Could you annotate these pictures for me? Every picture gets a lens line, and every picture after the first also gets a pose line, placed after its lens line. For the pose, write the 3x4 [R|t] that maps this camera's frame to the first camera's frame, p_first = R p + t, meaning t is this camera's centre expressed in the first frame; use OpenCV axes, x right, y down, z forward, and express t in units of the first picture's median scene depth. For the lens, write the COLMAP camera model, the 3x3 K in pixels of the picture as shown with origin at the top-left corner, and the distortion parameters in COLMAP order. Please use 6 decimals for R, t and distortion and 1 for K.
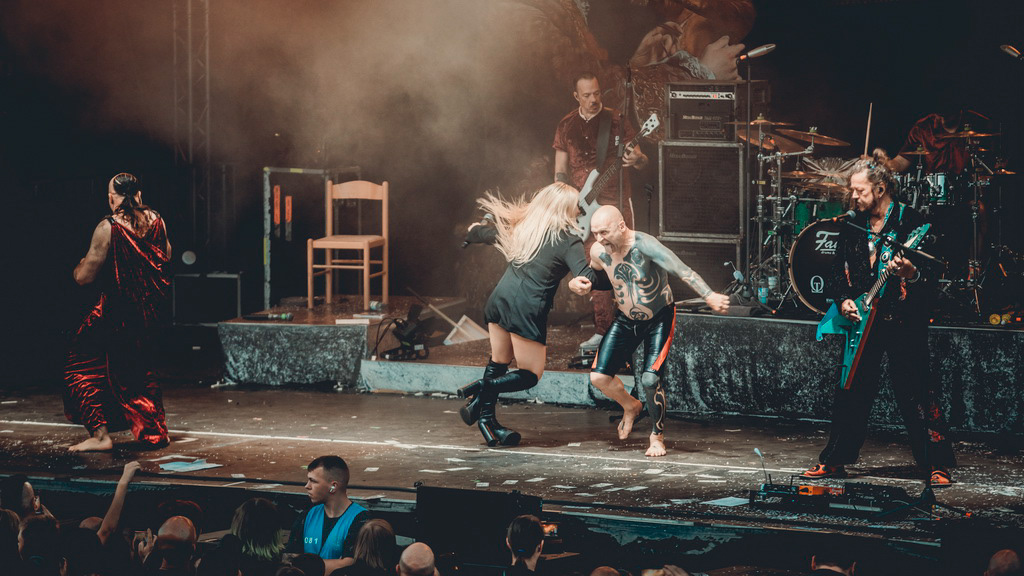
lens RADIAL K [[5936.4, 0, 512.1], [0, 5936.4, 287.5], [0, 0, 1]] dist [0.607895, 0.000000]
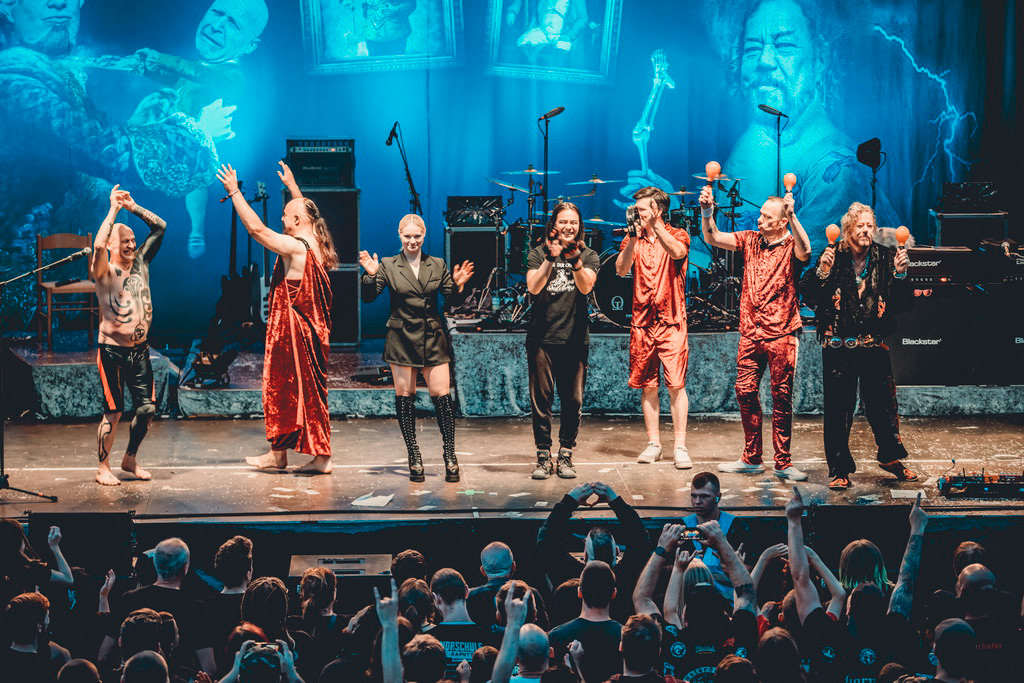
lens RADIAL K [[3544.3, 0, 511.8], [0, 3544.3, 342.3], [0, 0, 1]] dist [0.318825, 0.000000]
pose [[0.810523, -0.063579, 0.582246, -0.359572], [0.044072, 0.997893, 0.047616, -0.025916], [-0.584046, -0.012933, 0.811617, 0.392682]]
